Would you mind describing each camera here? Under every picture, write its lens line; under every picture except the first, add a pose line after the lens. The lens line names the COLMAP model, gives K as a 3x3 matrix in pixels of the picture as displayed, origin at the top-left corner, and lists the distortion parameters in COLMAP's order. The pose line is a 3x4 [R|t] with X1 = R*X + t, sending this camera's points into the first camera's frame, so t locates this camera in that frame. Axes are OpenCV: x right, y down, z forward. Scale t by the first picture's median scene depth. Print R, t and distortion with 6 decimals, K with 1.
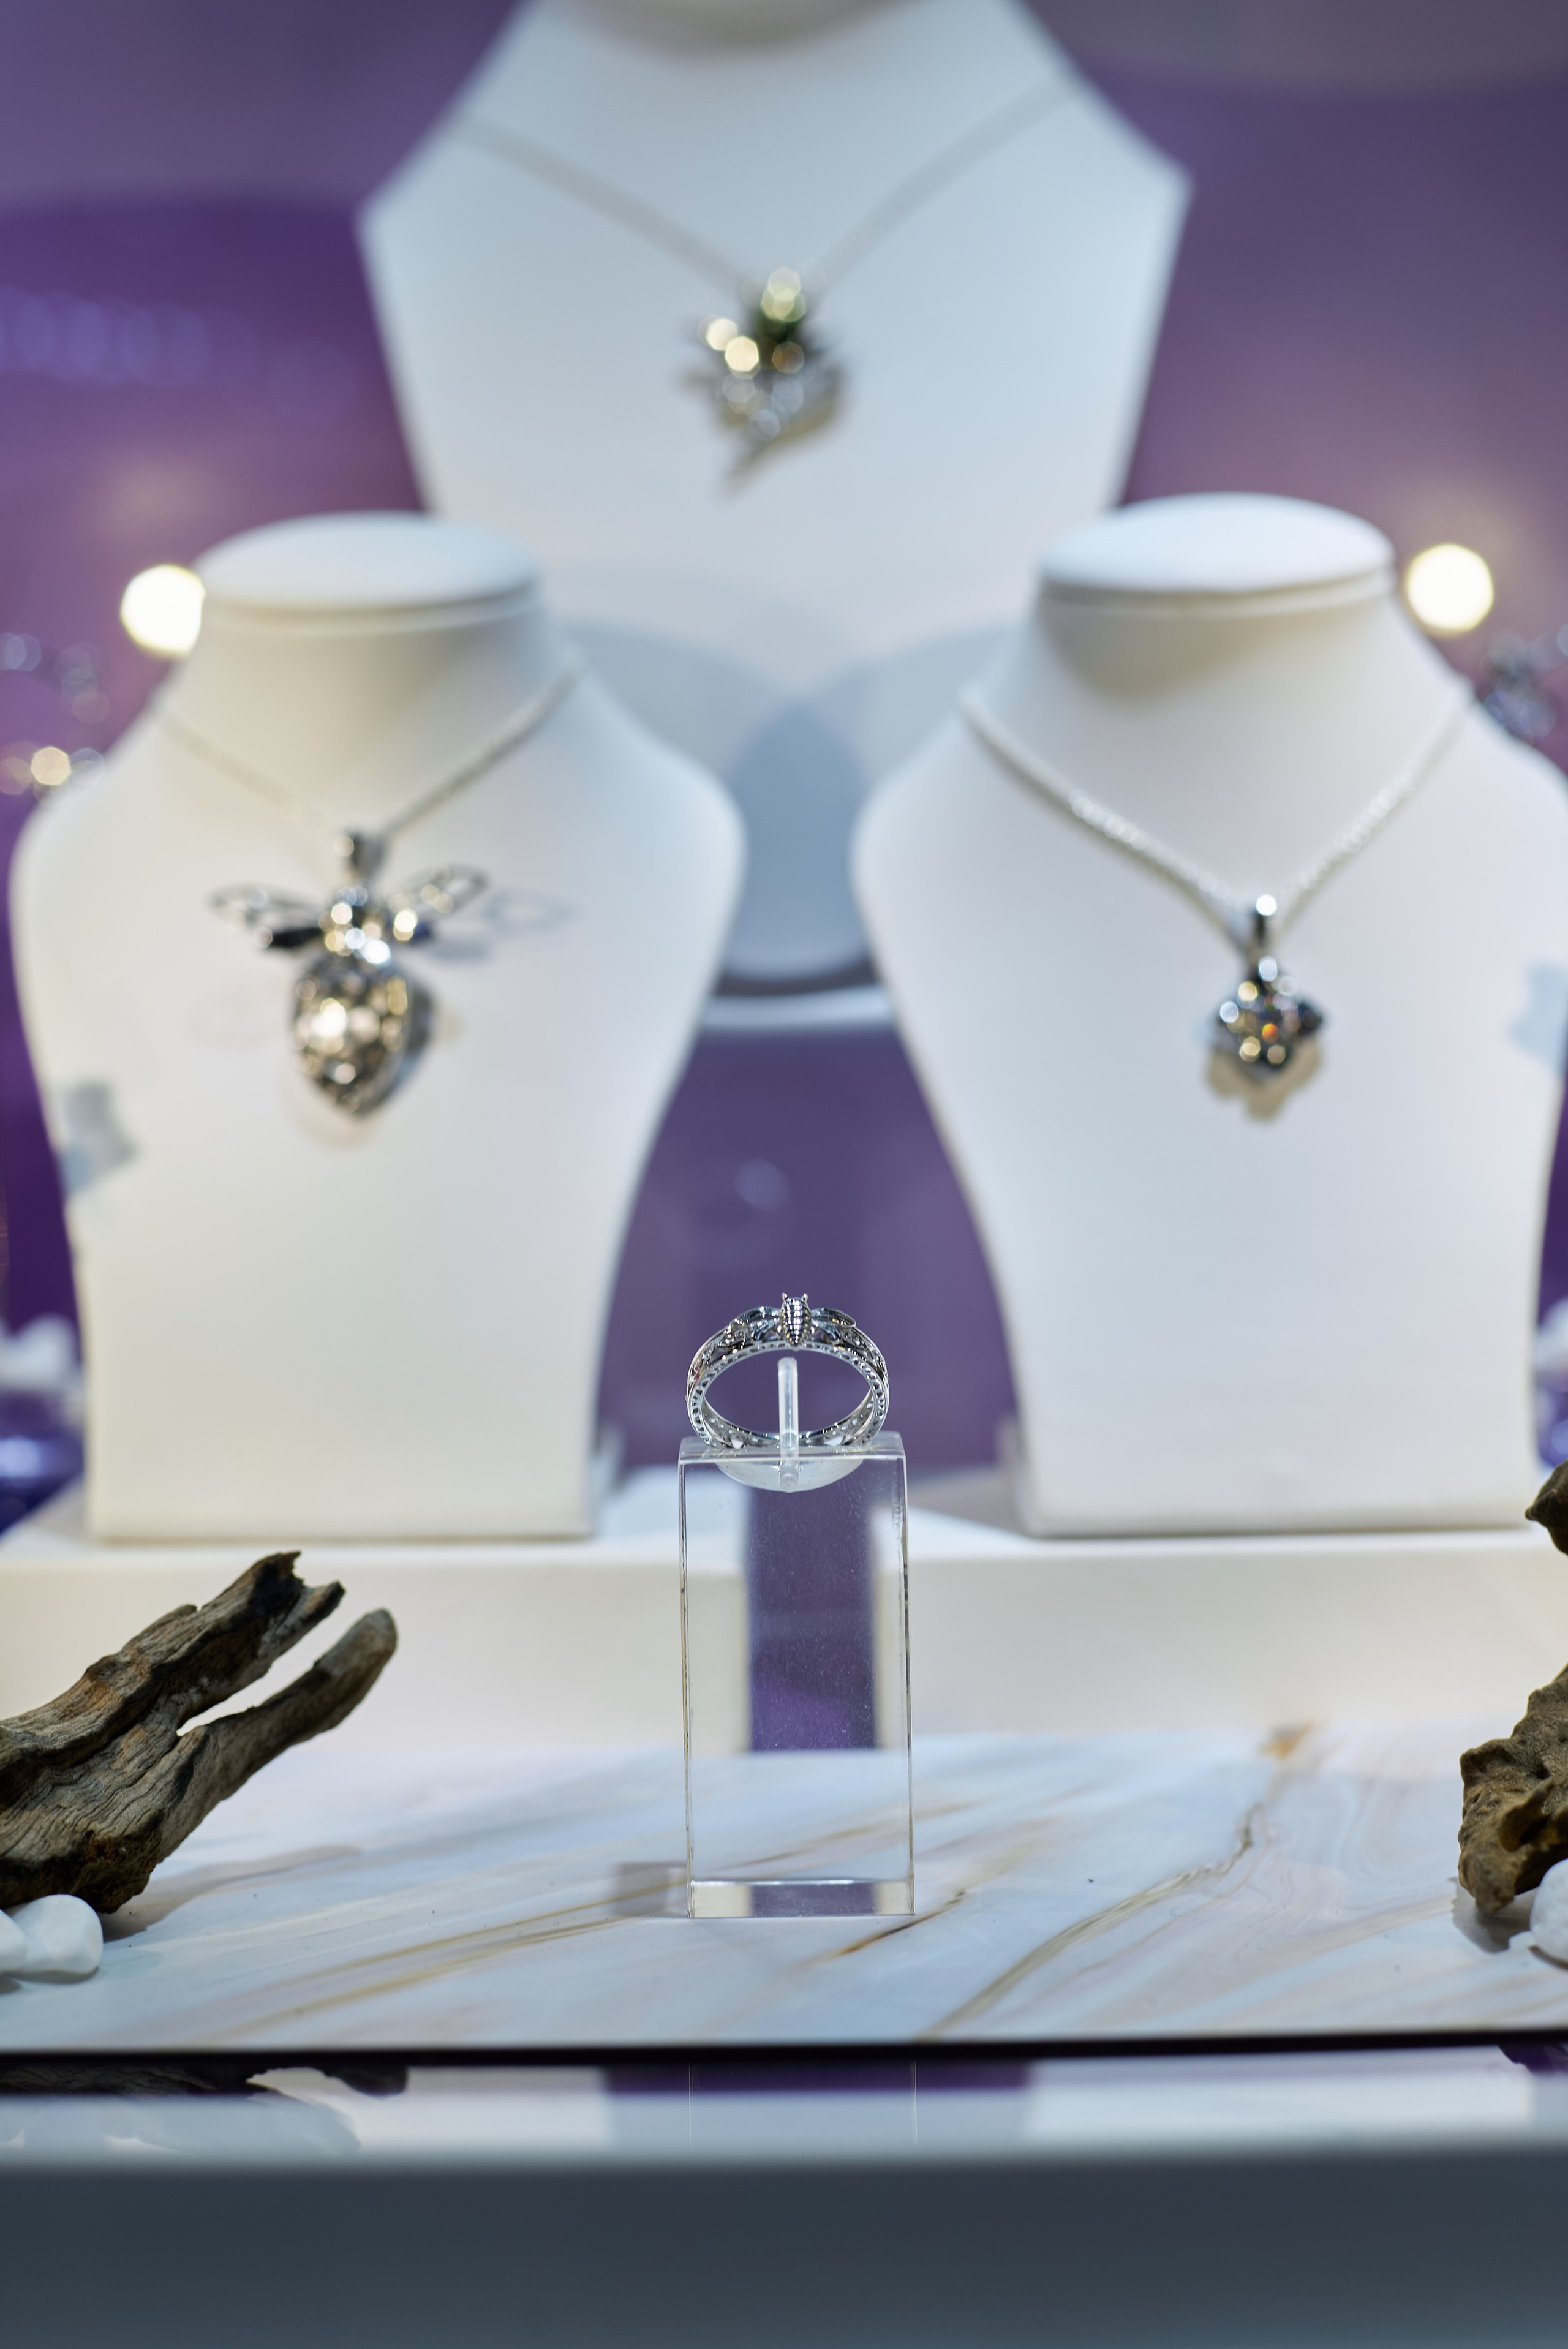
lens RADIAL K [[3880.7, 0, 784.7], [0, 3880.7, 1070.2], [0, 0, 1]] dist [-0.095205, -0.004949]
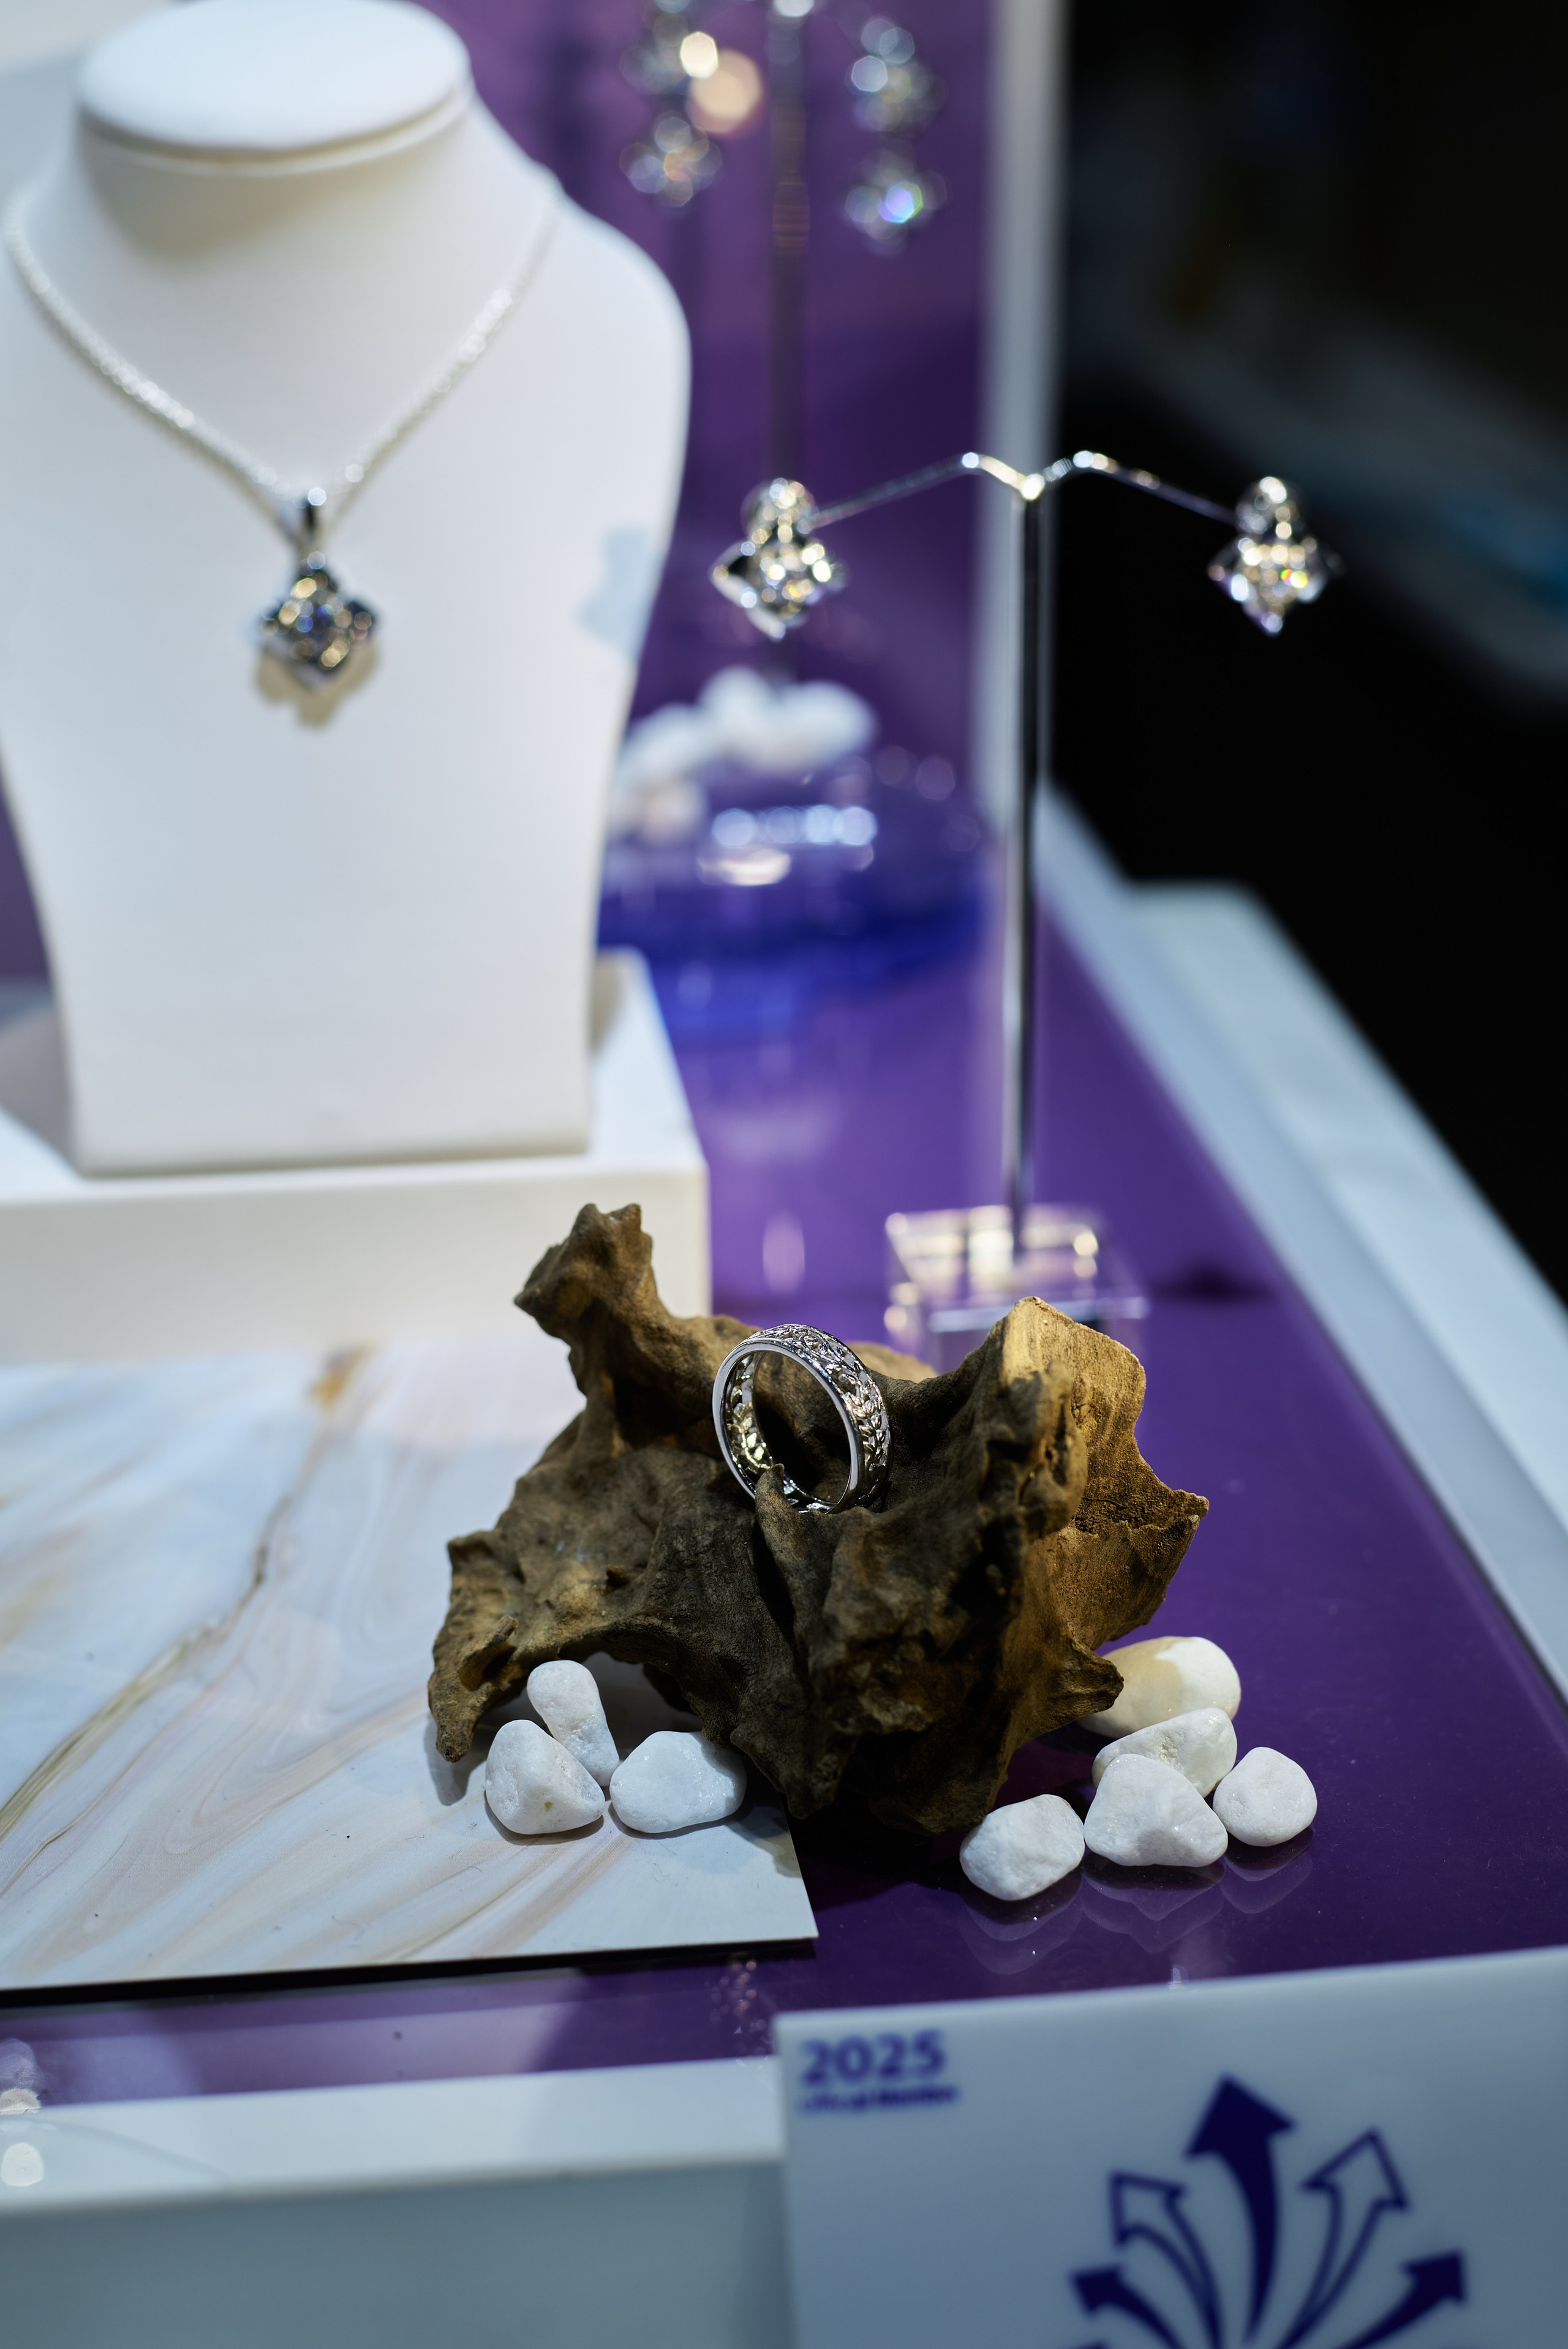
lens RADIAL K [[3880.7, 0, 784.7], [0, 3880.7, 1070.2], [0, 0, 1]] dist [-0.095205, -0.004949]
pose [[0.988918, -0.036439, 0.143919, 0.111751], [-0.011342, 0.948034, 0.317968, -0.243453], [-0.148026, -0.316077, 0.937115, 0.067394]]
